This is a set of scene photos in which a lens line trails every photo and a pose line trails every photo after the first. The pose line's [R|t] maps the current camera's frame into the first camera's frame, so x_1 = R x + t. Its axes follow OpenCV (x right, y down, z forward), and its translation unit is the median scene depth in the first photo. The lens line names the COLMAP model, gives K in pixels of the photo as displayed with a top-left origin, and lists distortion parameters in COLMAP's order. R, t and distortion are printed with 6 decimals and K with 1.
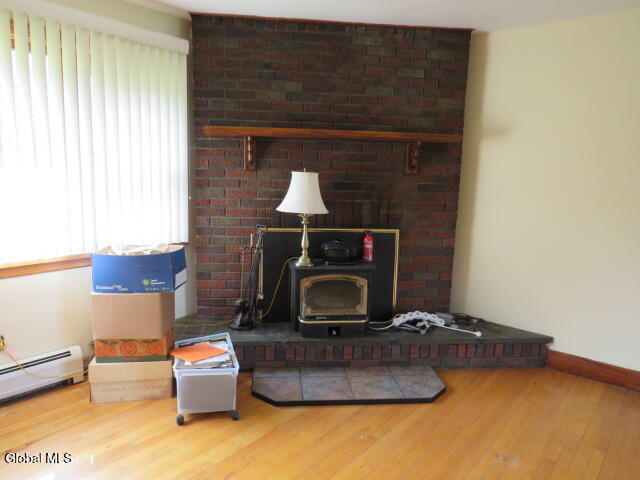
lens RADIAL K [[452.5, 0, 320.0], [0, 452.5, 240.0], [0, 0, 1]] dist [-0.033950, -0.001011]
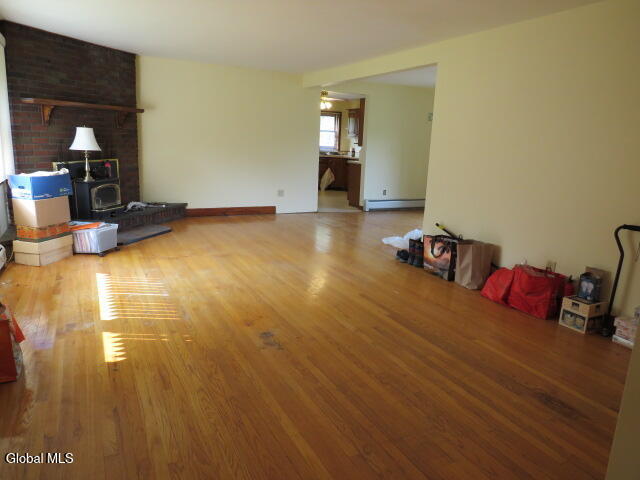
lens RADIAL K [[452.5, 0, 320.0], [0, 452.5, 240.0], [0, 0, 1]] dist [-0.033950, -0.001011]
pose [[0.401254, -0.209996, 0.891570, -1.290722], [0.106219, 0.977466, 0.182423, 0.058114], [-0.909787, 0.021504, 0.414517, -0.547679]]
